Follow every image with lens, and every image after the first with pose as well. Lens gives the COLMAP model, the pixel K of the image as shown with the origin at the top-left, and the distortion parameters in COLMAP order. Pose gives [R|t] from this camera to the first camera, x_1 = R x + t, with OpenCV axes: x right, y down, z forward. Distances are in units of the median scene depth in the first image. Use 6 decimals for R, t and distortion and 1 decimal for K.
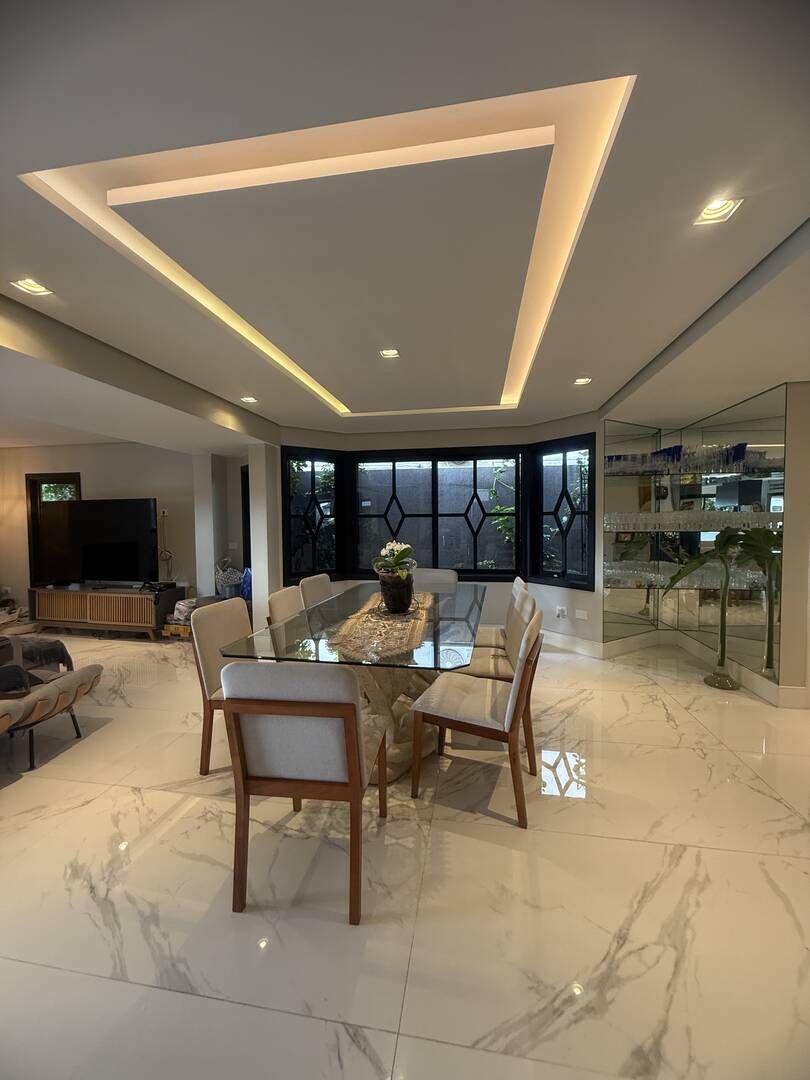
lens RADIAL K [[428.7, 0, 406.7], [0, 428.7, 533.1], [0, 0, 1]] dist [-0.000103, -0.000020]
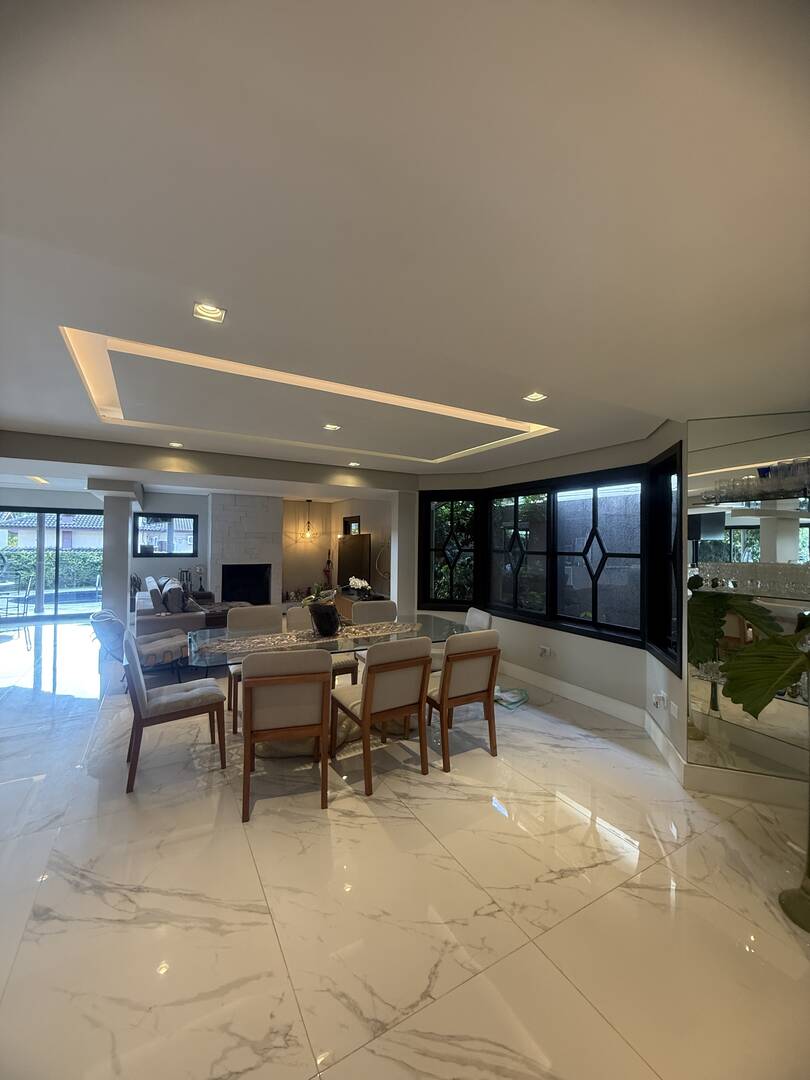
lens RADIAL K [[428.7, 0, 410.2], [0, 428.7, 537.4], [0, 0, 1]] dist [-0.000103, -0.000020]
pose [[0.641283, 0.009644, -0.767244, 0.583488], [-0.044218, 0.998724, -0.024405, -0.042622], [0.766030, 0.049577, 0.640891, 0.210445]]
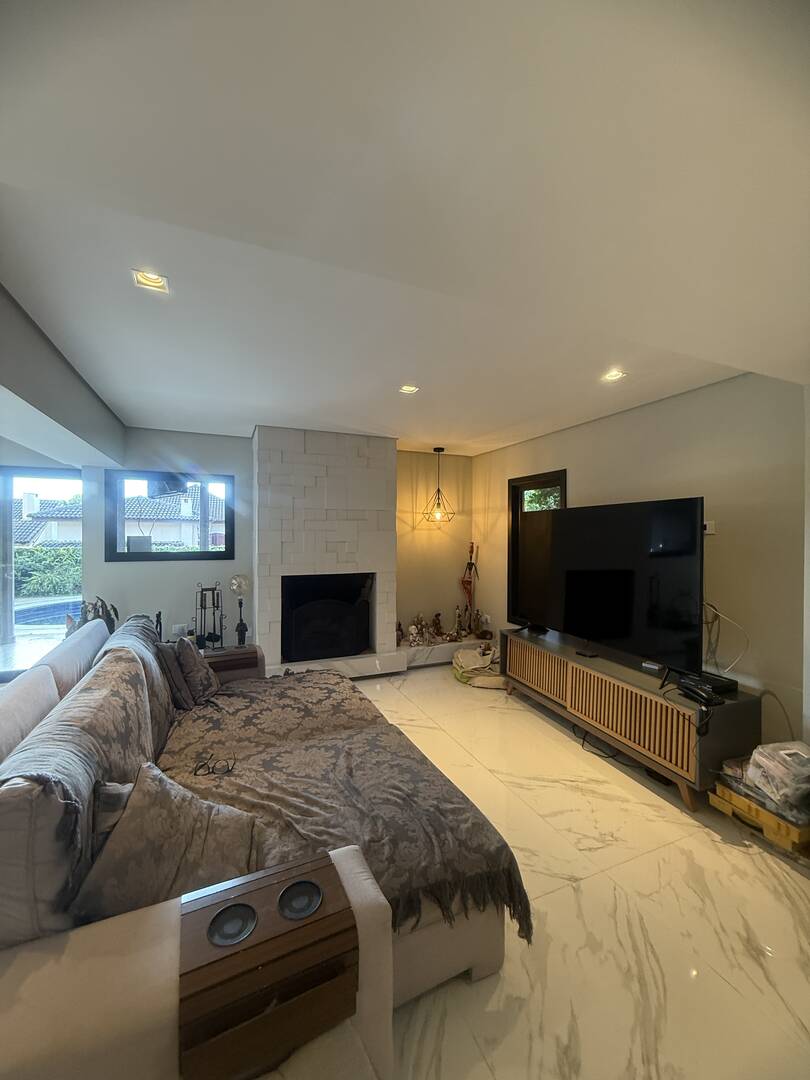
lens RADIAL K [[428.7, 0, 405.8], [0, 428.7, 542.8], [0, 0, 1]] dist [-0.000103, -0.000020]
pose [[0.536988, 0.029996, -0.843057, -0.373555], [-0.038627, 0.999194, 0.010947, -0.023662], [0.842705, 0.026686, 0.537713, 0.489608]]
